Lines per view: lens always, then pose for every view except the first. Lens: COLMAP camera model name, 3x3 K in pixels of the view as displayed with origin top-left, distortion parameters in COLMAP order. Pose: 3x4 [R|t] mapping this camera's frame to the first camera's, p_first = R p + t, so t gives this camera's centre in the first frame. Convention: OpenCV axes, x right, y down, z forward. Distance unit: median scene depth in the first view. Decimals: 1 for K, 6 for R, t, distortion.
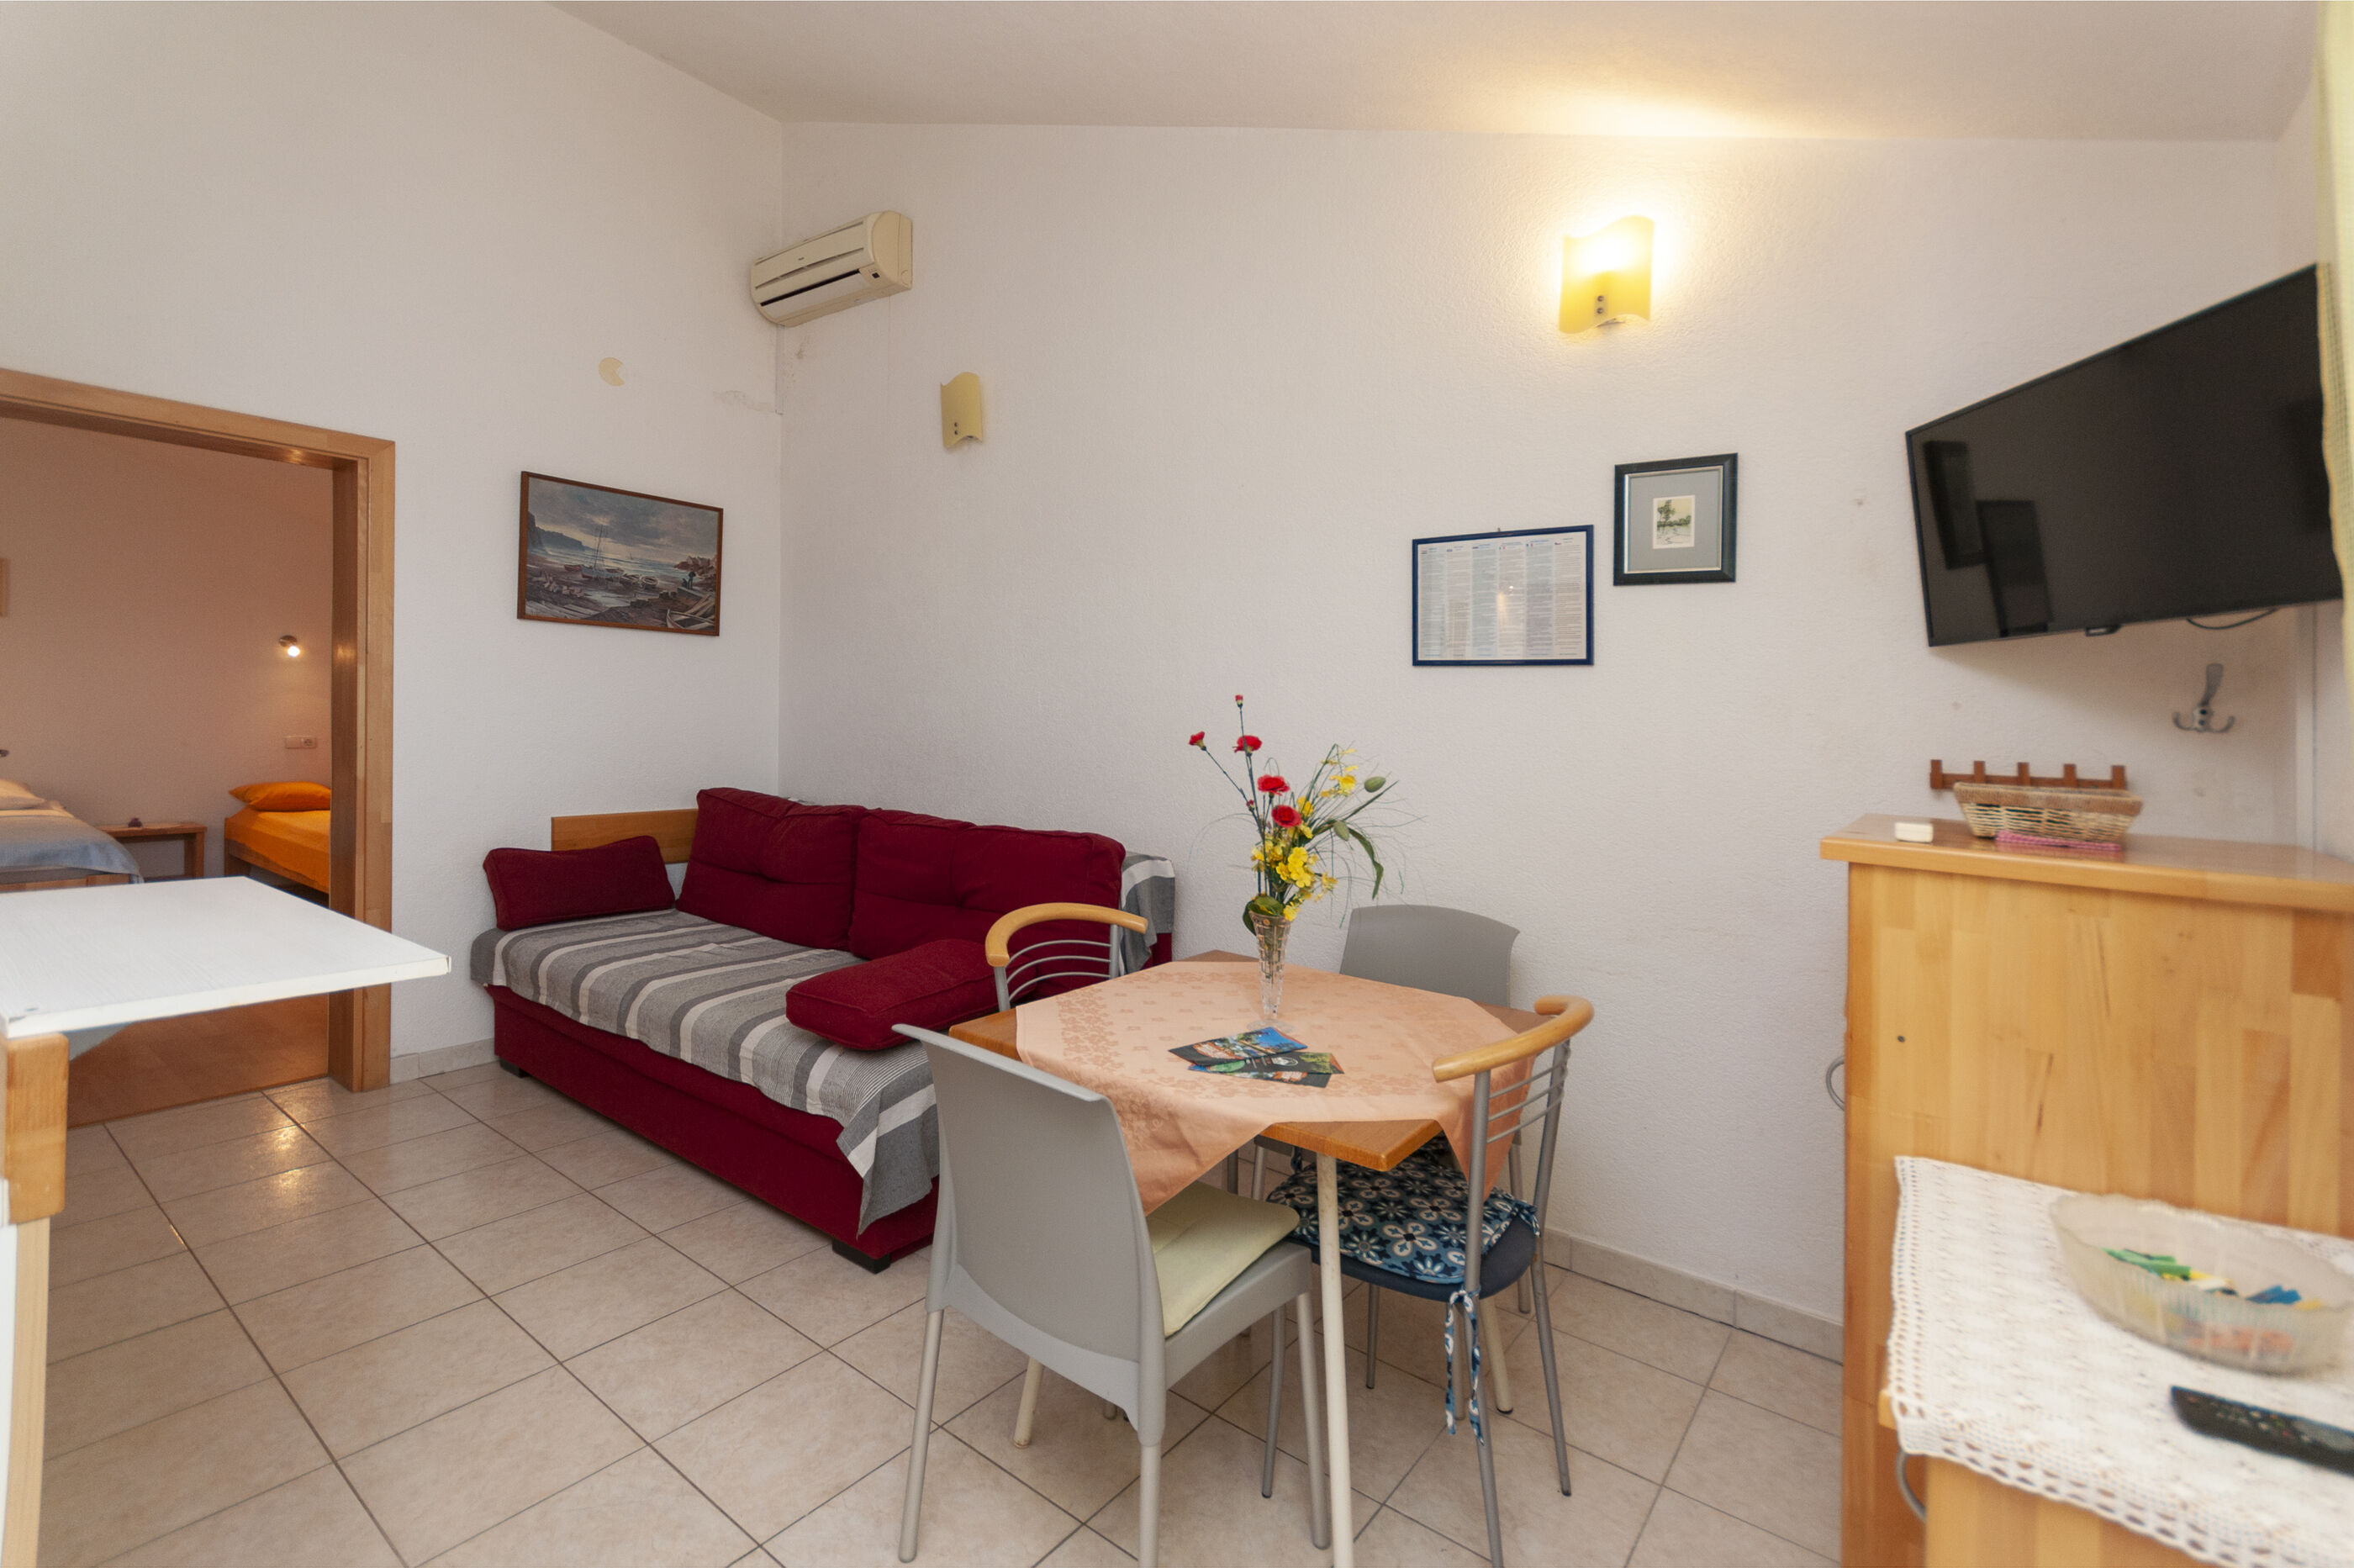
lens RADIAL K [[1019.2, 0, 1165.8], [0, 1019.2, 783.4], [0, 0, 1]] dist [0.006873, -0.002258]
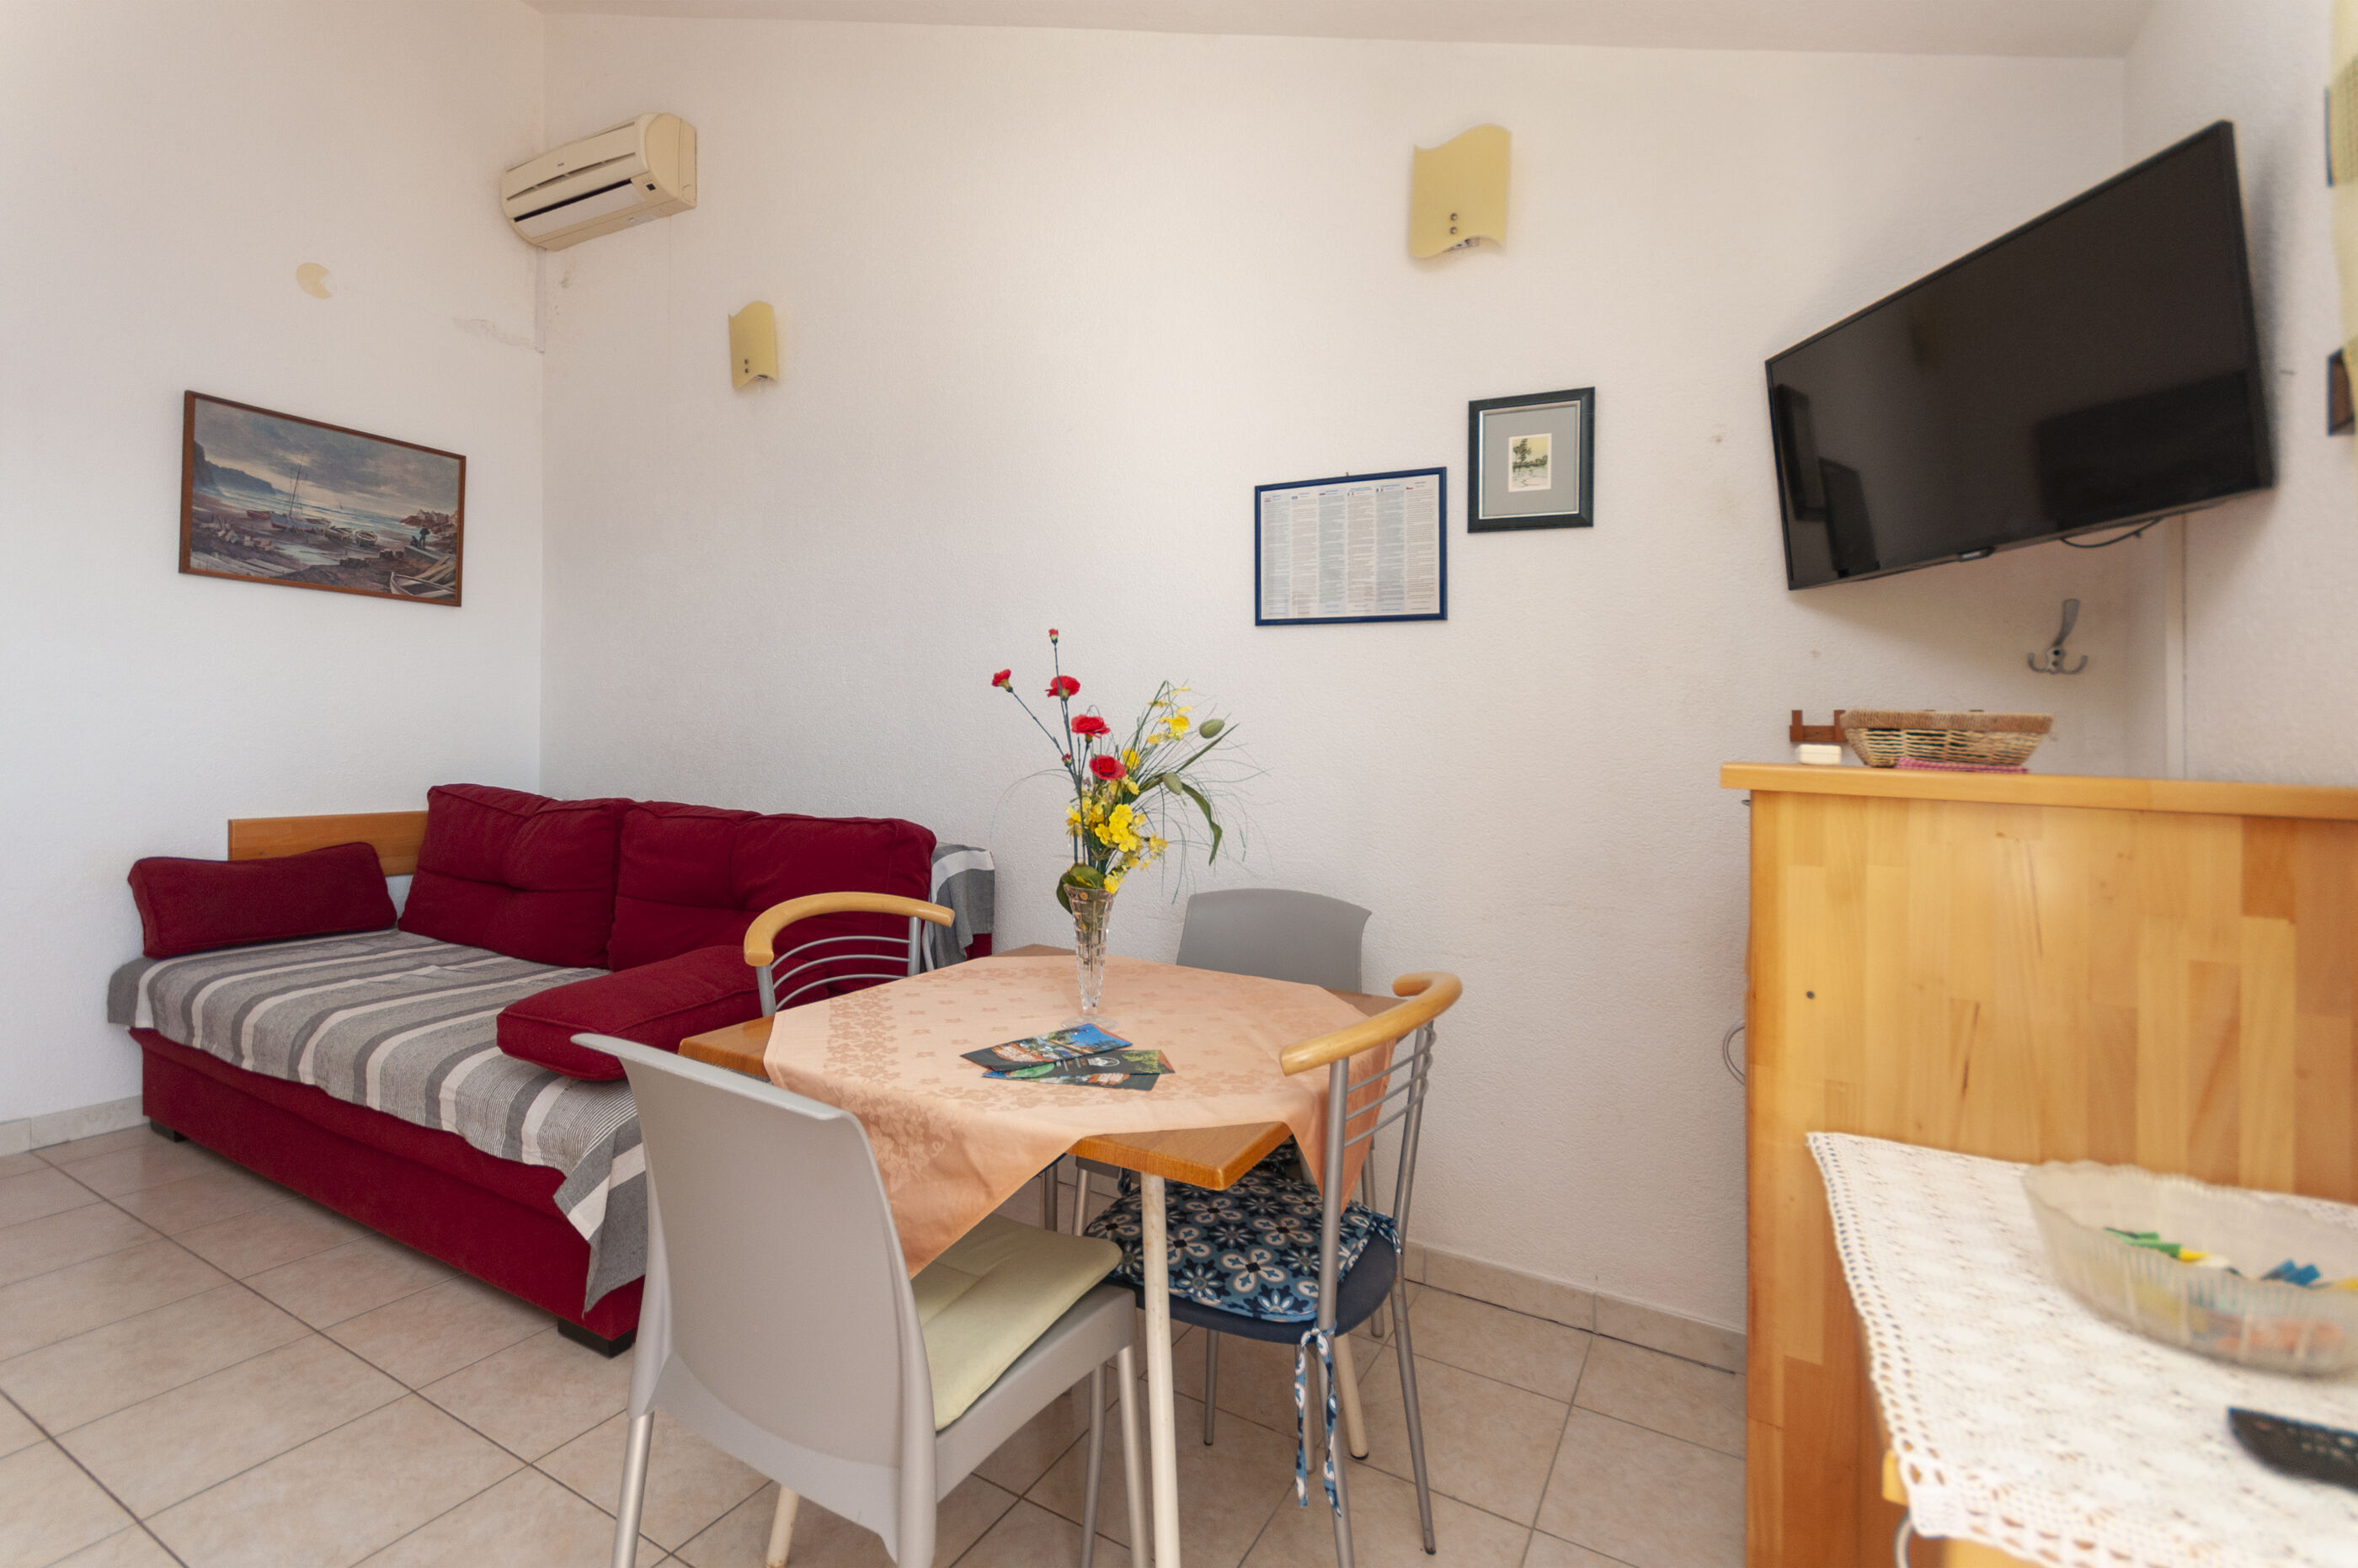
lens RADIAL K [[1020.9, 0, 1189.2], [0, 1020.9, 789.7], [0, 0, 1]] dist [0.006873, -0.002258]
pose [[0.985255, 0.001508, 0.171086, 0.037069], [0.001162, 0.999879, -0.015506, 0.056919], [-0.171089, 0.015476, 0.985134, 0.151908]]
